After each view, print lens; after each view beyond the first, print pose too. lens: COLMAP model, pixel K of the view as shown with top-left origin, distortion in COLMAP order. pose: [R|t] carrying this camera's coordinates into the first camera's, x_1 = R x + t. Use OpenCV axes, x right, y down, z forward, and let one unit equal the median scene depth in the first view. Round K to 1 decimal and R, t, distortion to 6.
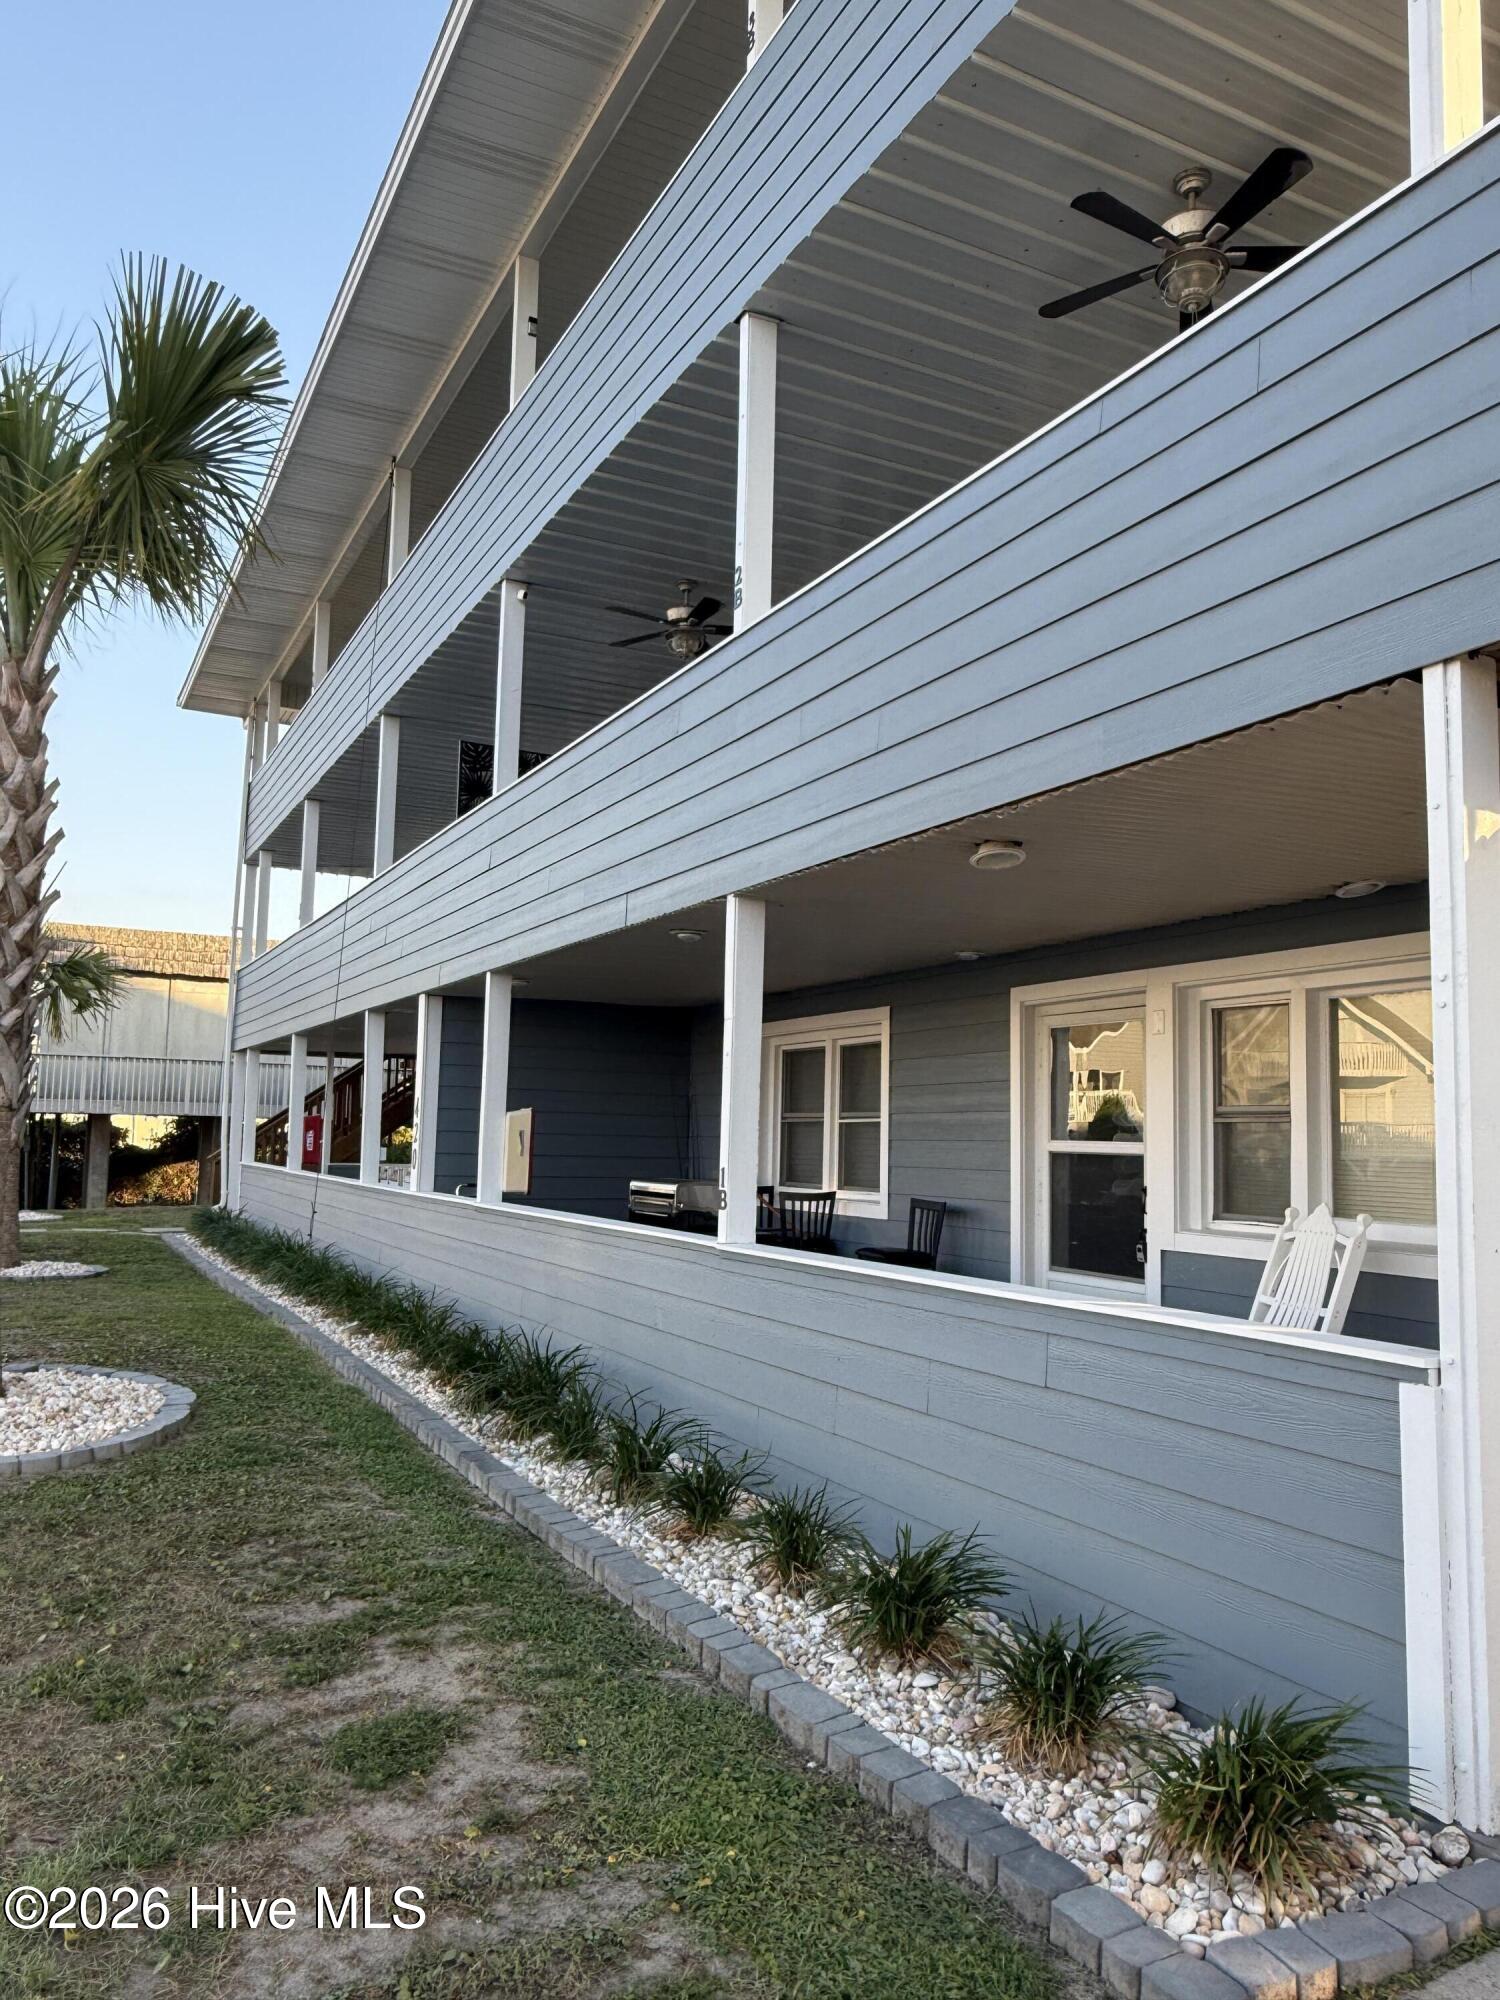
lens RADIAL K [[1385.3, 0, 750.0], [0, 1385.3, 1000.0], [0, 0, 1]] dist [0.003781, 0.000666]
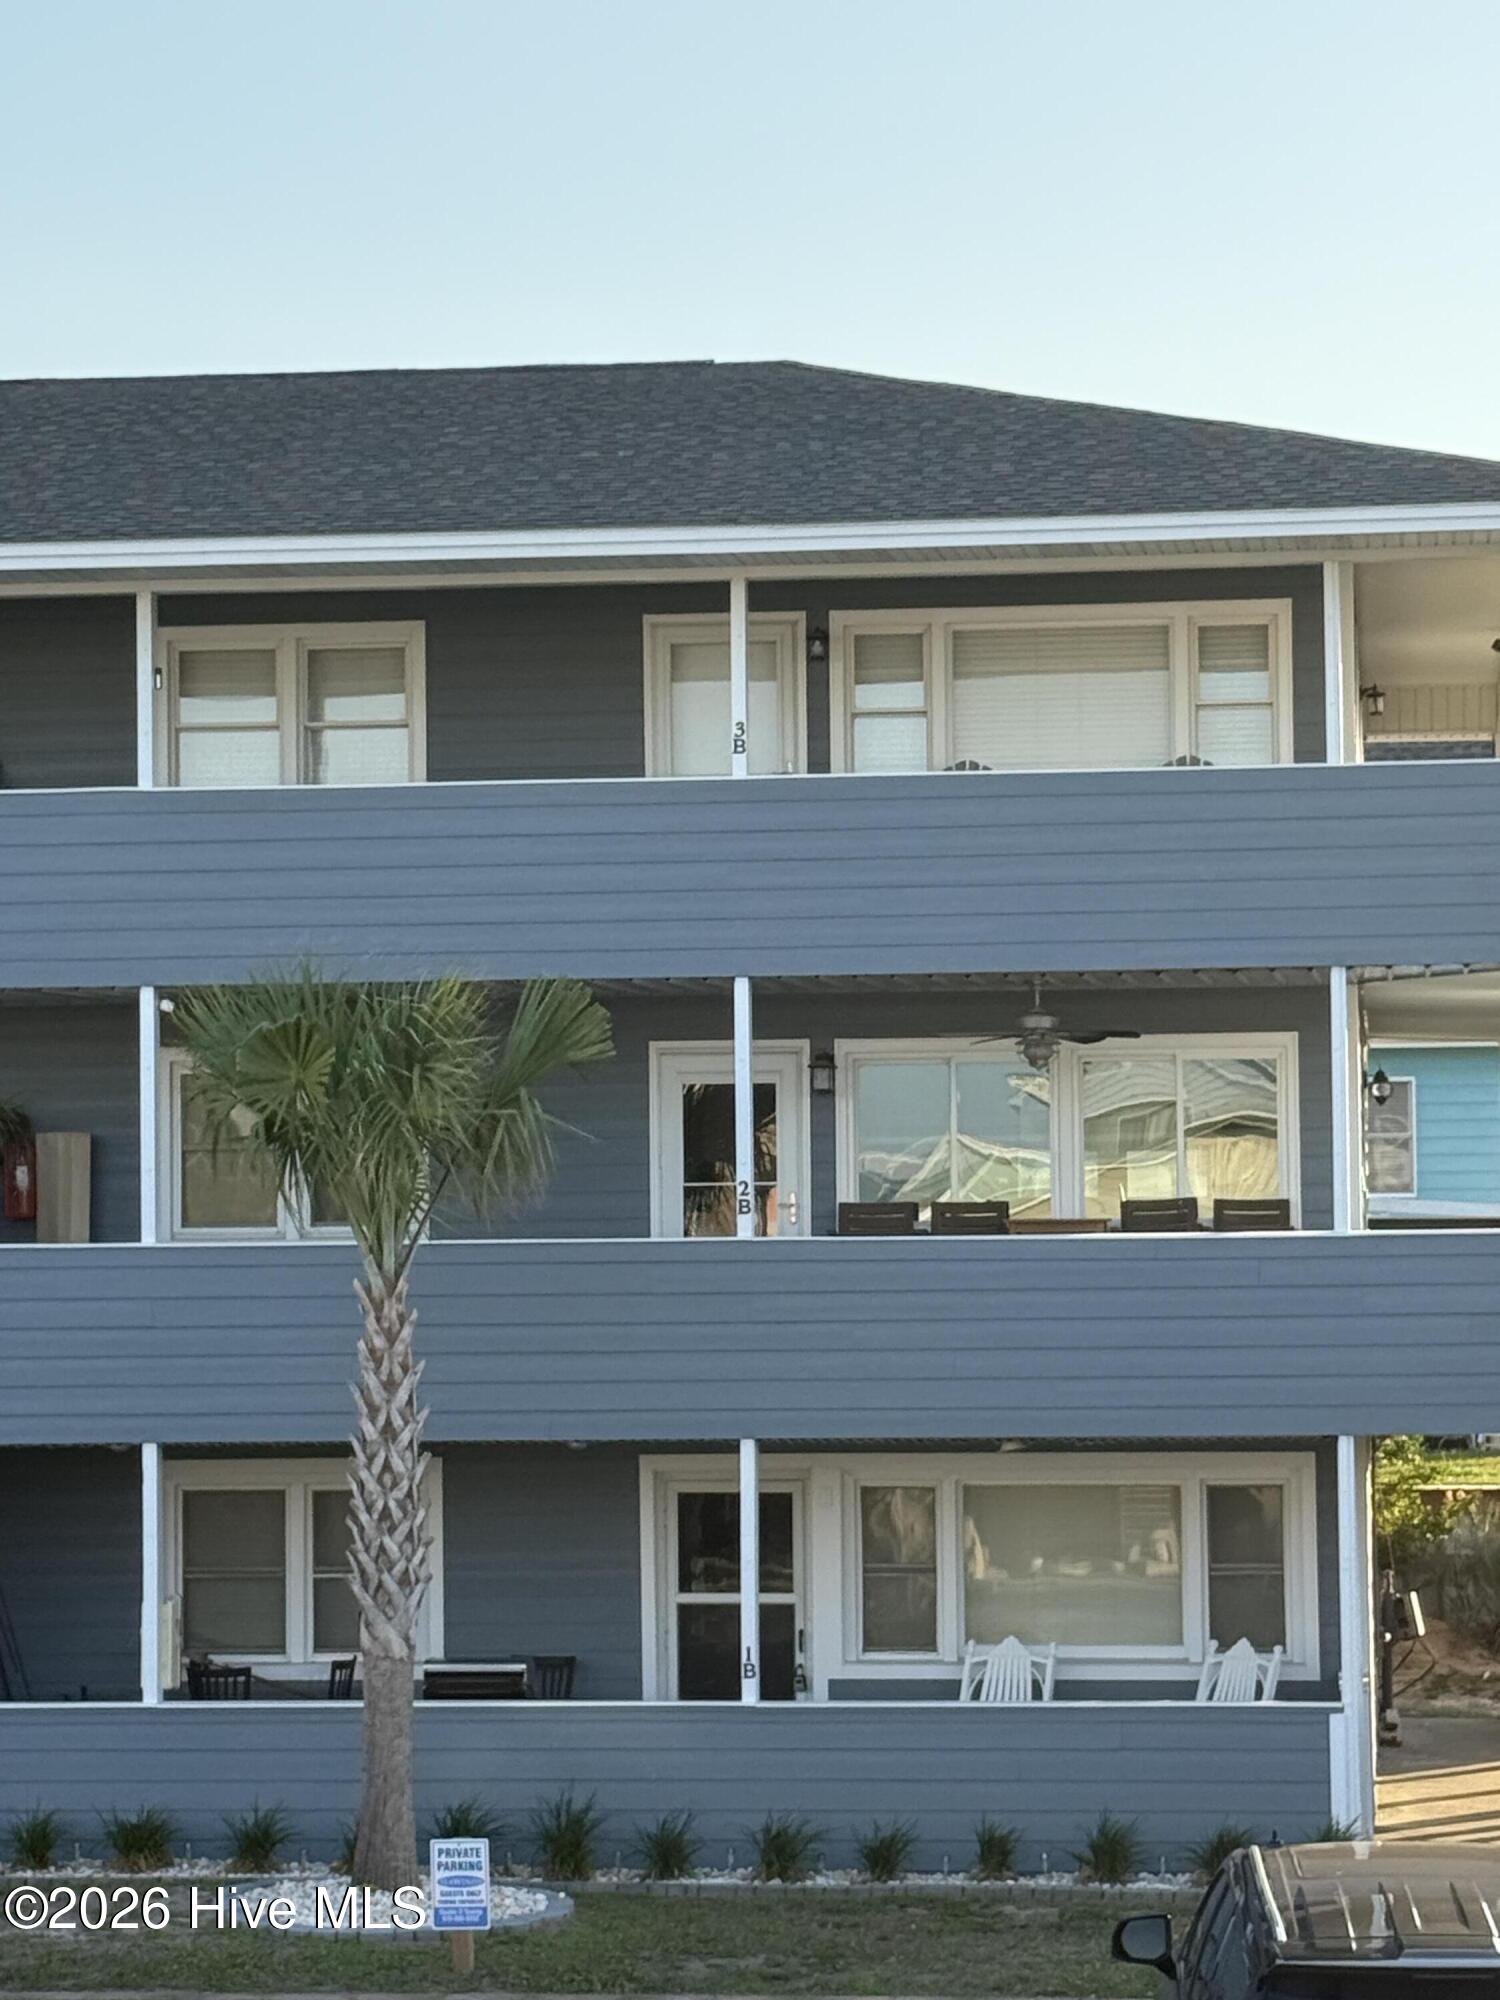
lens RADIAL K [[5243.0, 0, 750.0], [0, 5243.0, 1000.0], [0, 0, 1]] dist [0.010251, -0.163988]
pose [[0.574263, 0.009713, 0.818613, -3.558384], [-0.059993, 0.997740, 0.030247, -0.561136], [-0.816469, -0.066481, 0.573549, -1.590083]]
